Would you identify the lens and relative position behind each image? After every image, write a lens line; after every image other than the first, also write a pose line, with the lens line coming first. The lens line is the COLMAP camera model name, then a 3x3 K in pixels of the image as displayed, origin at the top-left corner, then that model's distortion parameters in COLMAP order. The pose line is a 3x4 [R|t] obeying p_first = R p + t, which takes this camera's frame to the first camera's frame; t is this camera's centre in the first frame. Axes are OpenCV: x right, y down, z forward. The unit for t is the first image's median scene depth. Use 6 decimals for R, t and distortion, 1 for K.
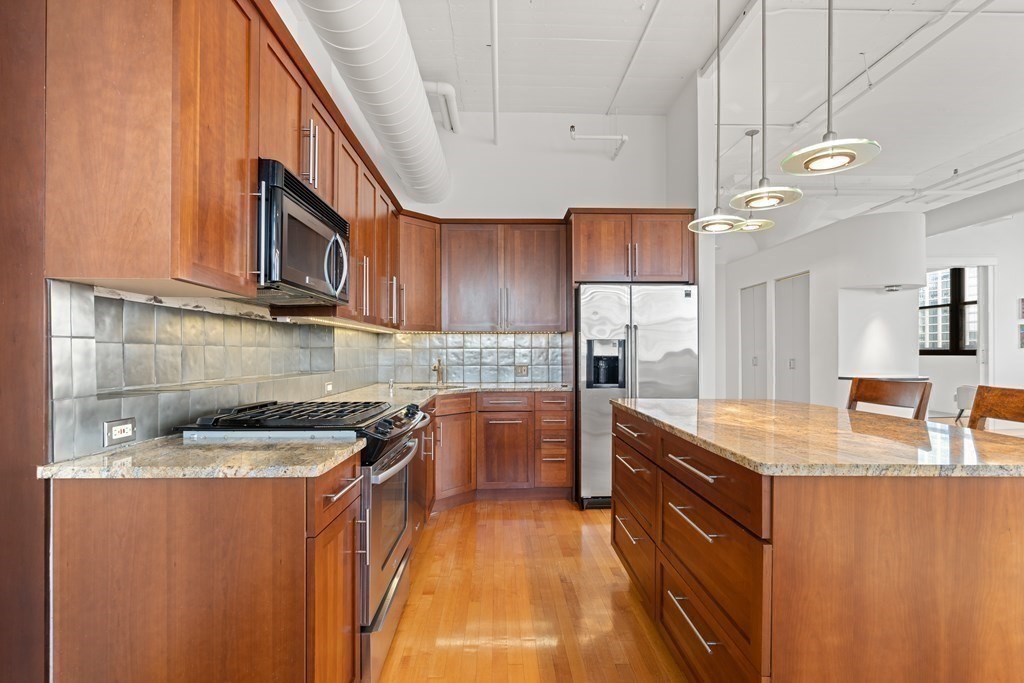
lens RADIAL K [[474.6, 0, 511.8], [0, 474.6, 353.5], [0, 0, 1]] dist [-0.000731, -0.000111]
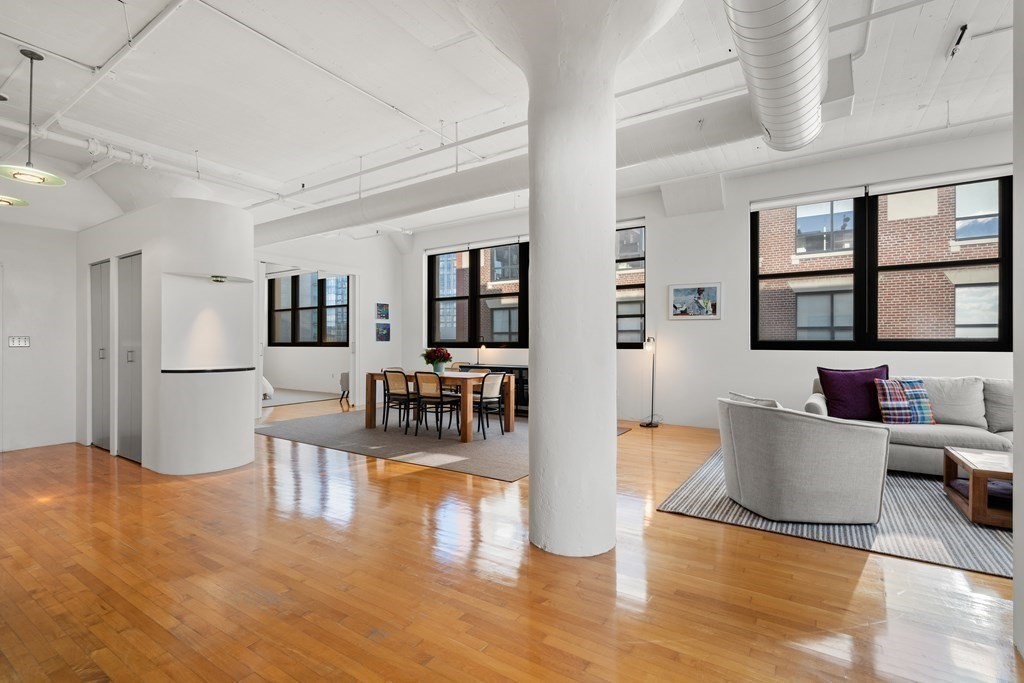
lens RADIAL K [[472.2, 0, 507.9], [0, 472.2, 343.4], [0, 0, 1]] dist [-0.000124, 0.000425]
pose [[0.573336, 0.006586, 0.819294, 0.383626], [-0.003763, 0.999978, -0.005405, 0.000871], [-0.819312, 0.000016, 0.573348, -0.076382]]
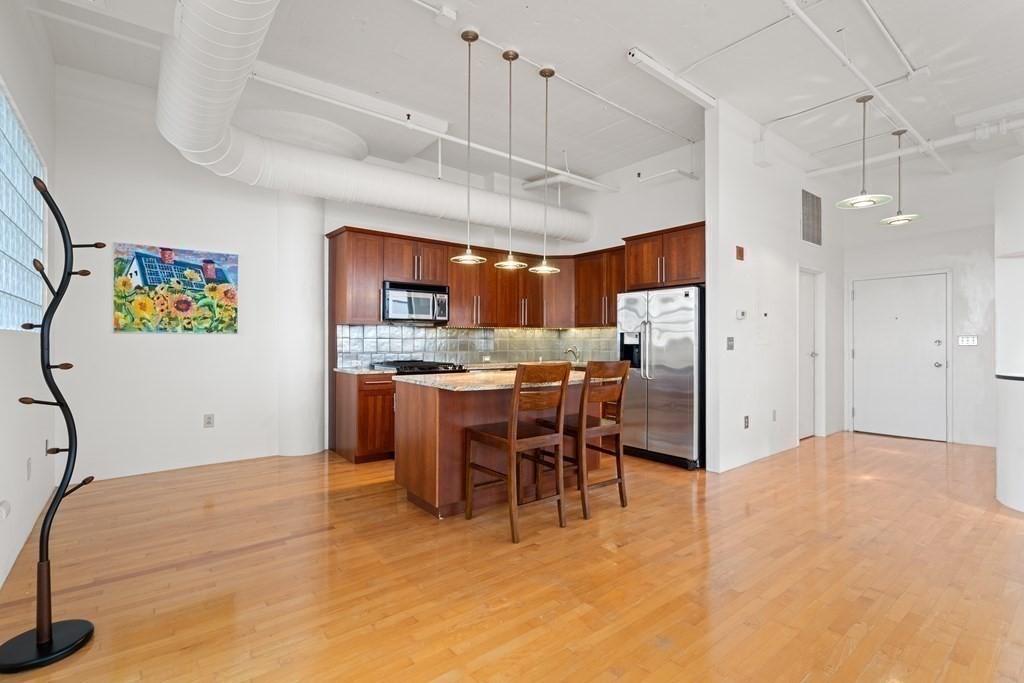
lens RADIAL K [[473.8, 0, 512.0], [0, 473.8, 341.5], [0, 0, 1]] dist [-0.001846, -0.000534]
pose [[0.597690, 0.001360, -0.801726, 0.977268], [-0.001710, 0.999998, 0.000421, -0.002390], [0.801725, 0.001119, 0.597692, -0.089444]]
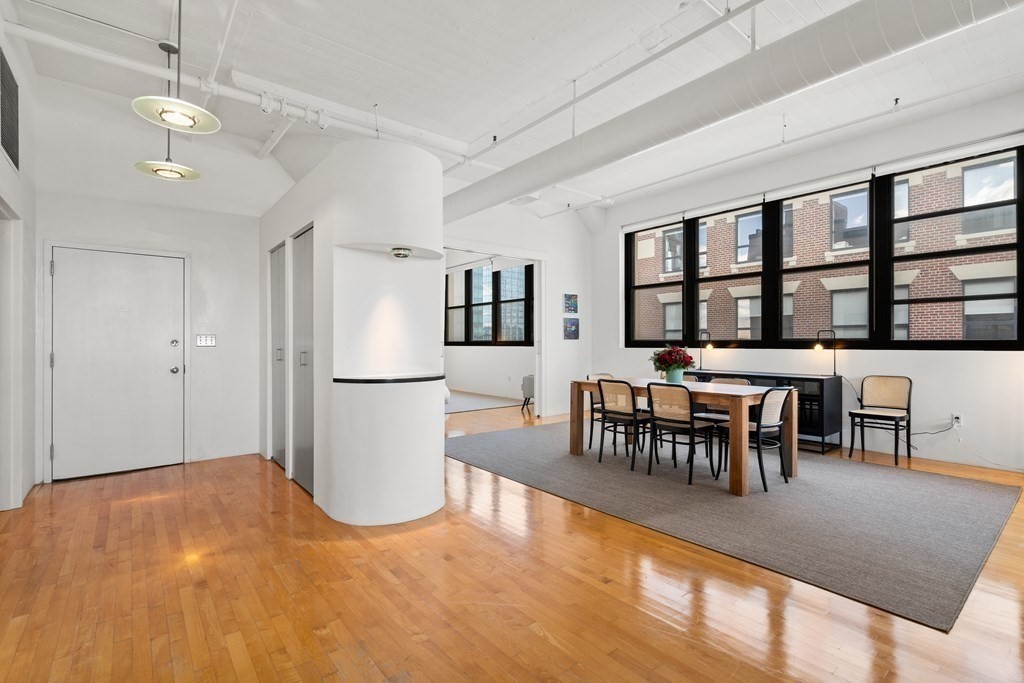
lens RADIAL K [[473.8, 0, 512.0], [0, 473.8, 341.5], [0, 0, 1]] dist [-0.001846, -0.000534]
pose [[0.794717, 0.006662, 0.606944, 0.566607], [-0.003518, 0.999974, -0.006369, 0.000958], [-0.606970, 0.002926, 0.794719, 0.369904]]
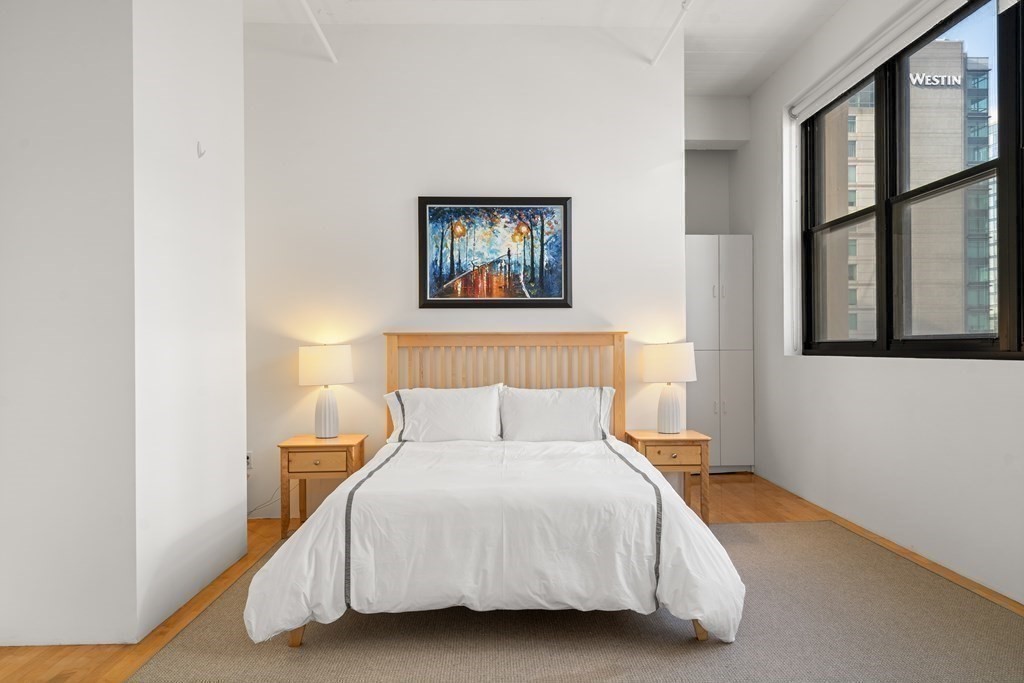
lens RADIAL K [[718.4, 0, 511.0], [0, 718.4, 341.1], [0, 0, 1]] dist [0.007646, 0.001361]
pose [[0.999992, -0.001757, 0.003470, 1.501810], [0.001794, 0.999939, -0.010880, -0.003678], [-0.003450, 0.010886, 0.999935, 1.687739]]
